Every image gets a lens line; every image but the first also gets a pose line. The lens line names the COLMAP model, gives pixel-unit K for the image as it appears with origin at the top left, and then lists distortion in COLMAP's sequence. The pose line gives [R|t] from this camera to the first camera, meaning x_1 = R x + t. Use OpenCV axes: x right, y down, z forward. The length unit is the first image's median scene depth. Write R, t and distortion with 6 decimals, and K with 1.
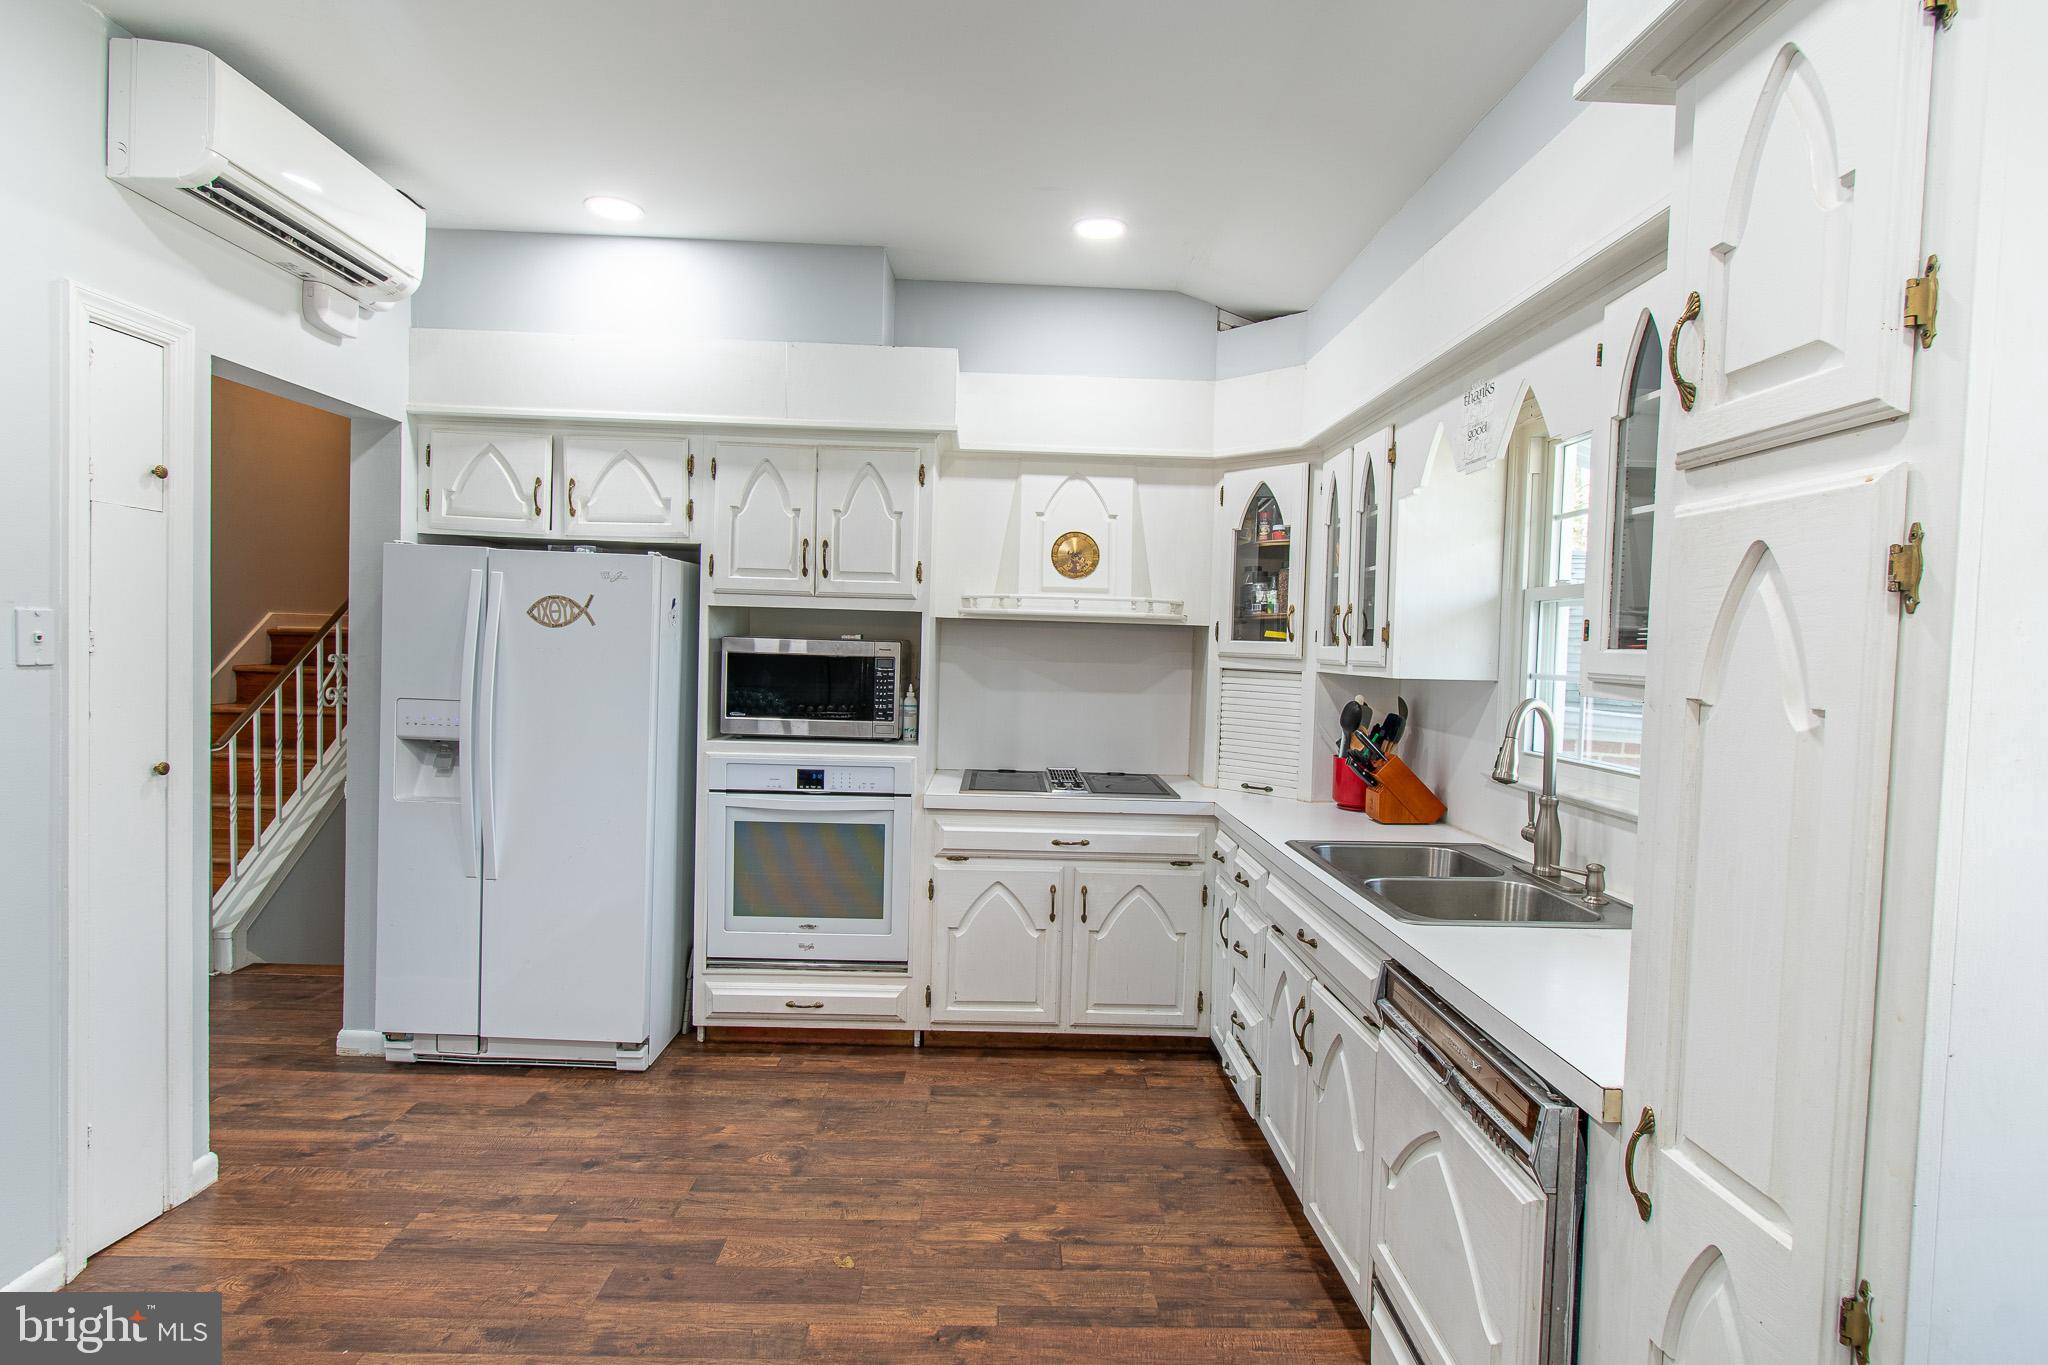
lens RADIAL K [[1023.7, 0, 1028.1], [0, 1023.7, 675.2], [0, 0, 1]] dist [0.001677, 0.000027]
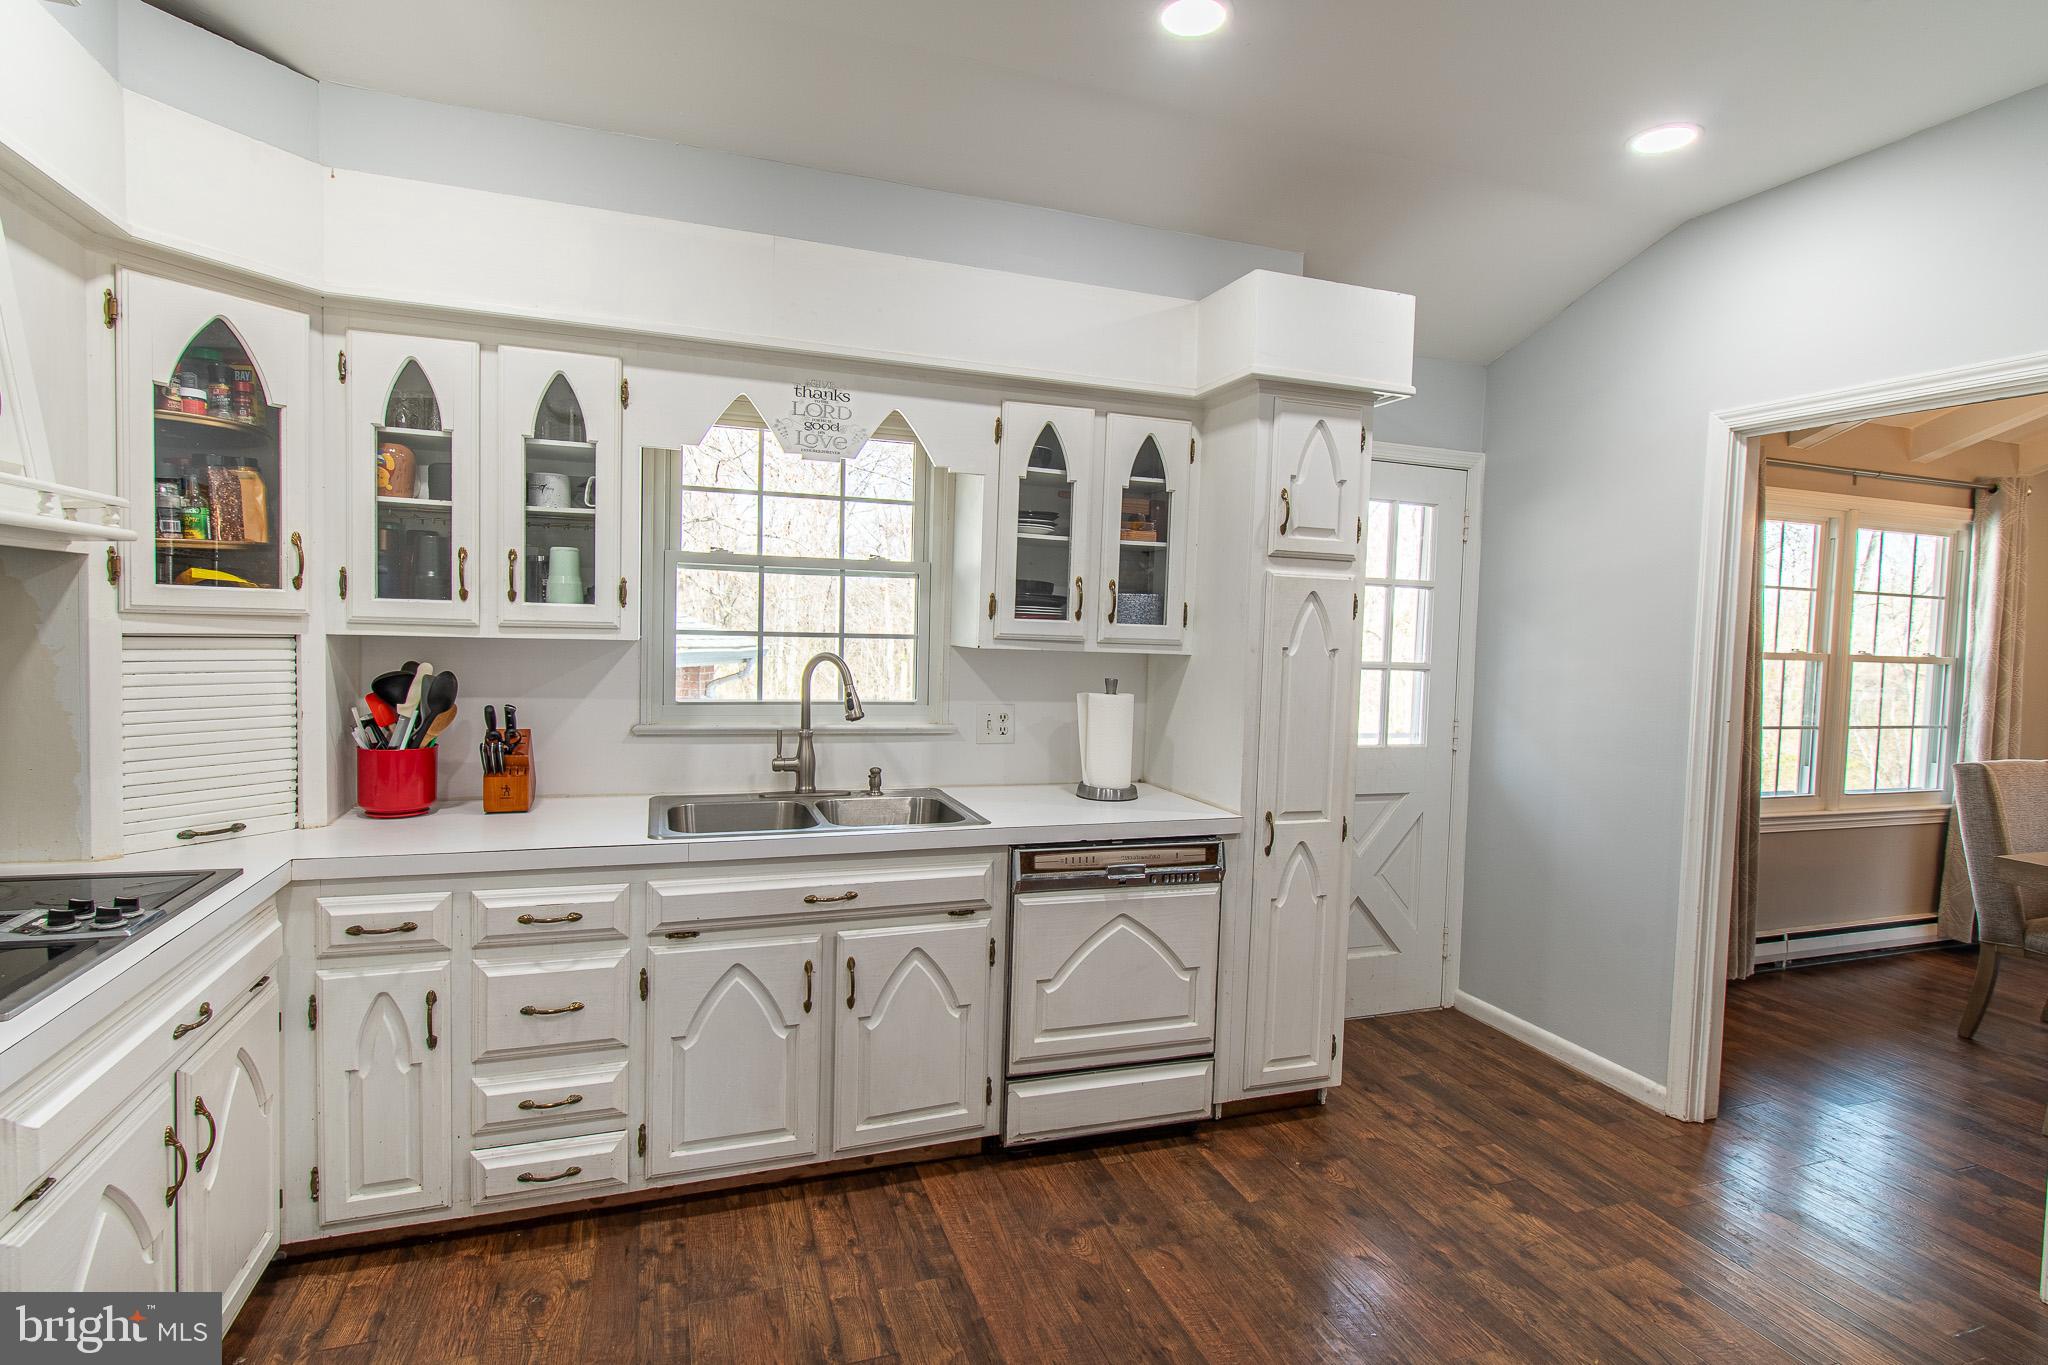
lens RADIAL K [[1023.7, 0, 1025.9], [0, 1023.7, 683.7], [0, 0, 1]] dist [0.001677, 0.000027]
pose [[-0.313809, -0.099208, 0.944289, -0.528657], [-0.013005, 0.994882, 0.100201, -0.046779], [-0.949397, 0.019164, -0.313494, 0.807007]]
